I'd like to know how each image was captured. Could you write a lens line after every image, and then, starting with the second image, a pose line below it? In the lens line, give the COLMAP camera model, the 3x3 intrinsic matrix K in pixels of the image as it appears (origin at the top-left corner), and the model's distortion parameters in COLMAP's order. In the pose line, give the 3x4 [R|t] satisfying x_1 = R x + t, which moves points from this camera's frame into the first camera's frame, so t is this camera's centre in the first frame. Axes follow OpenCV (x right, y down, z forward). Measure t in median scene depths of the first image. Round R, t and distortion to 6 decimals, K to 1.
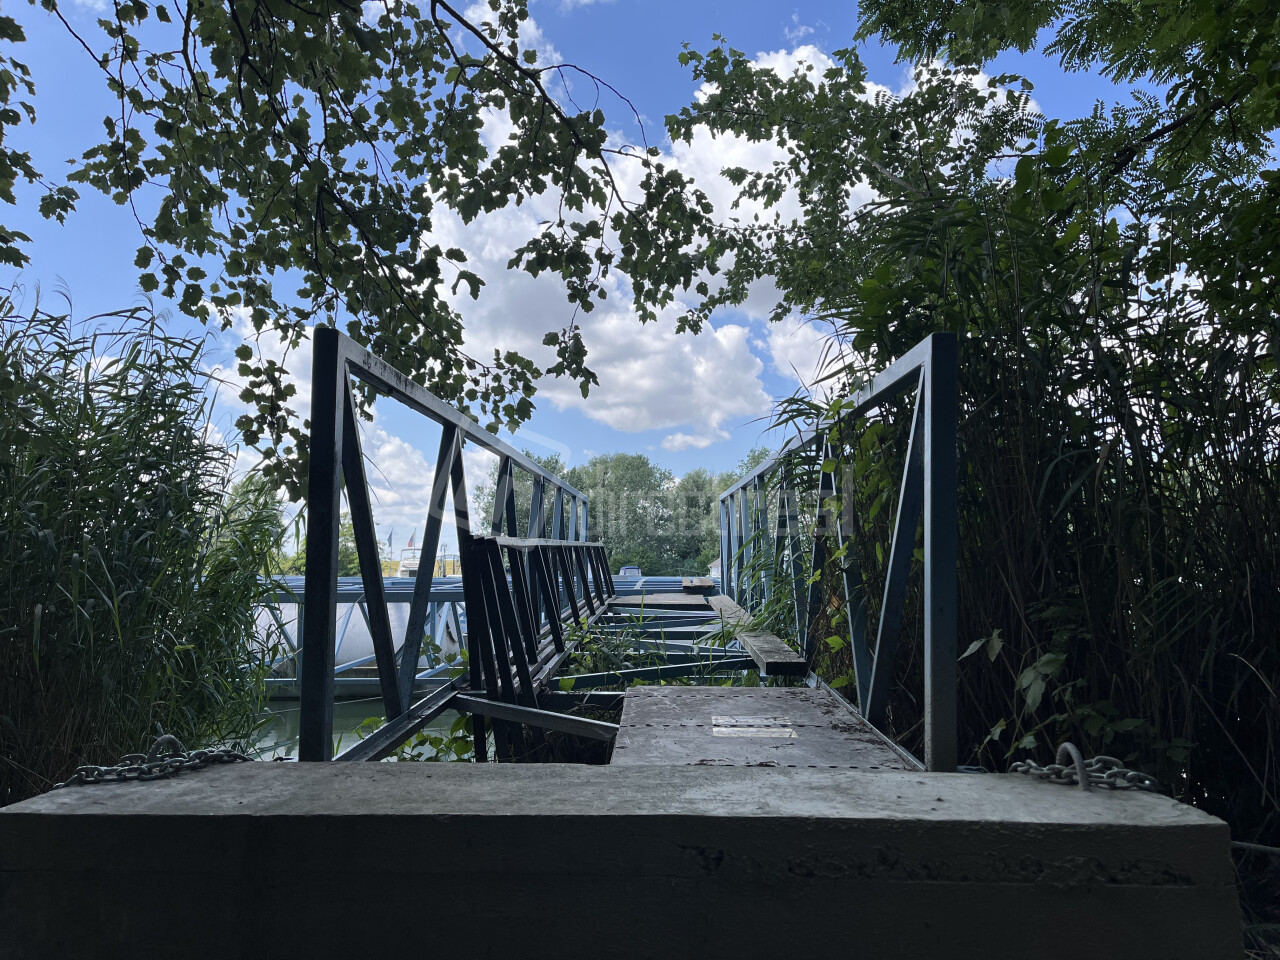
lens RADIAL K [[995.1, 0, 633.8], [0, 995.1, 486.9], [0, 0, 1]] dist [0.046507, -0.009891]
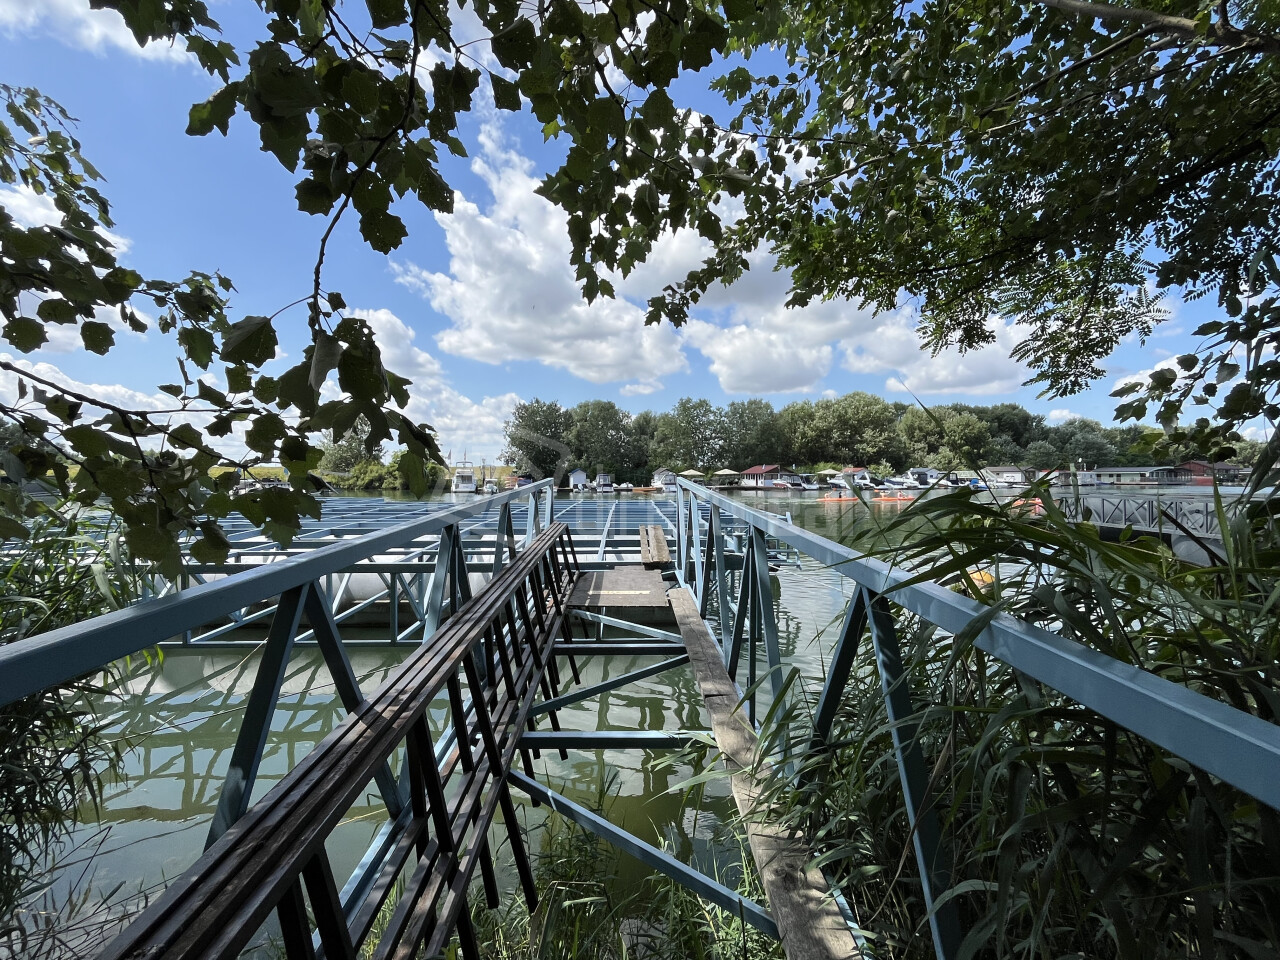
lens RADIAL K [[610.1, 0, 640.0], [0, 610.1, 480.0], [0, 0, 1]] dist [0.010539, -0.000146]
pose [[0.998460, -0.000074, 0.055478, 0.015974], [-0.005480, 0.994976, 0.099964, -0.092340], [-0.055207, -0.100114, 0.993443, 0.593818]]
